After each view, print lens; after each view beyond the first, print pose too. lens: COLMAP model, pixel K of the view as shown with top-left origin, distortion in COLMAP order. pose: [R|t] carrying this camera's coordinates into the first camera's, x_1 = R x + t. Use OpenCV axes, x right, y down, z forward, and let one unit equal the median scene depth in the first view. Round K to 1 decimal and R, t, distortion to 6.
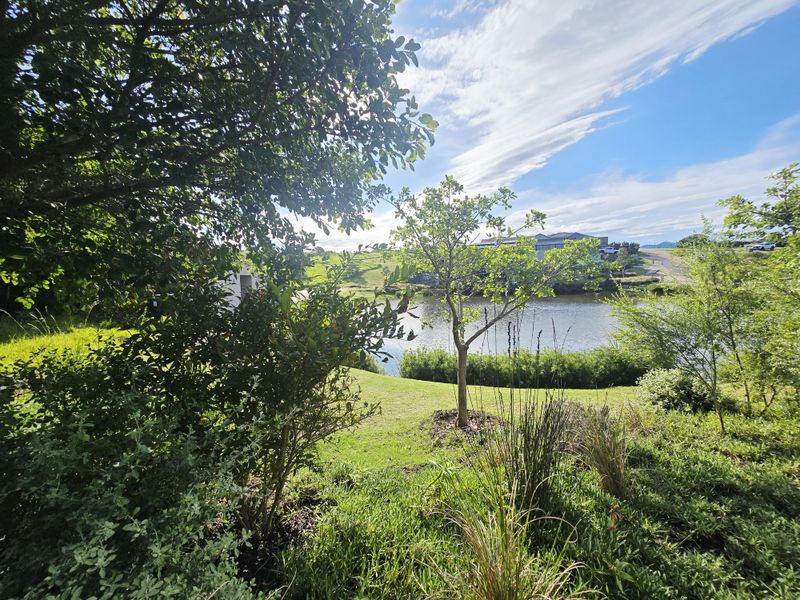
lens RADIAL K [[324.6, 0, 403.4], [0, 324.6, 302.1], [0, 0, 1]] dist [-0.000871, 0.000523]
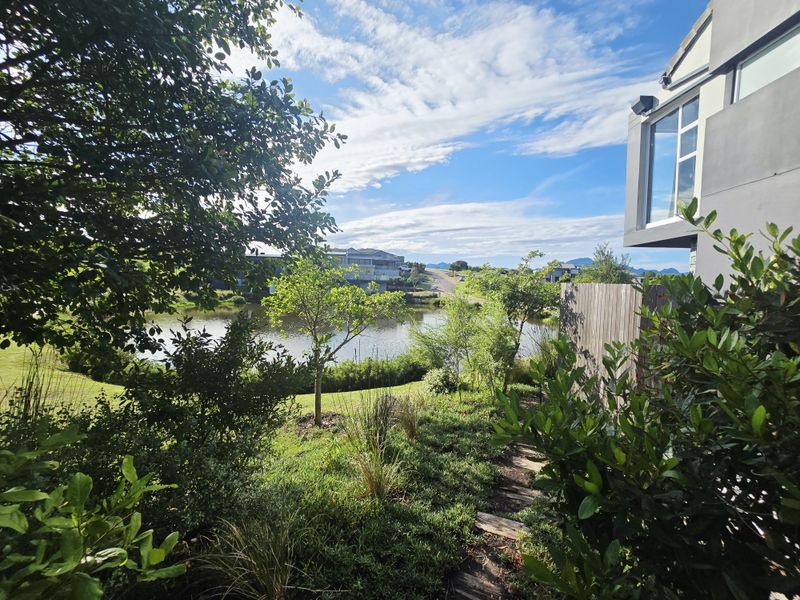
lens RADIAL K [[324.6, 0, 401.7], [0, 324.6, 298.3], [0, 0, 1]] dist [-0.000871, 0.000523]
pose [[0.848614, 0.031786, 0.528057, -0.261406], [-0.014412, 0.999212, -0.036986, -0.102172], [-0.528817, 0.023776, 0.848403, -0.360792]]
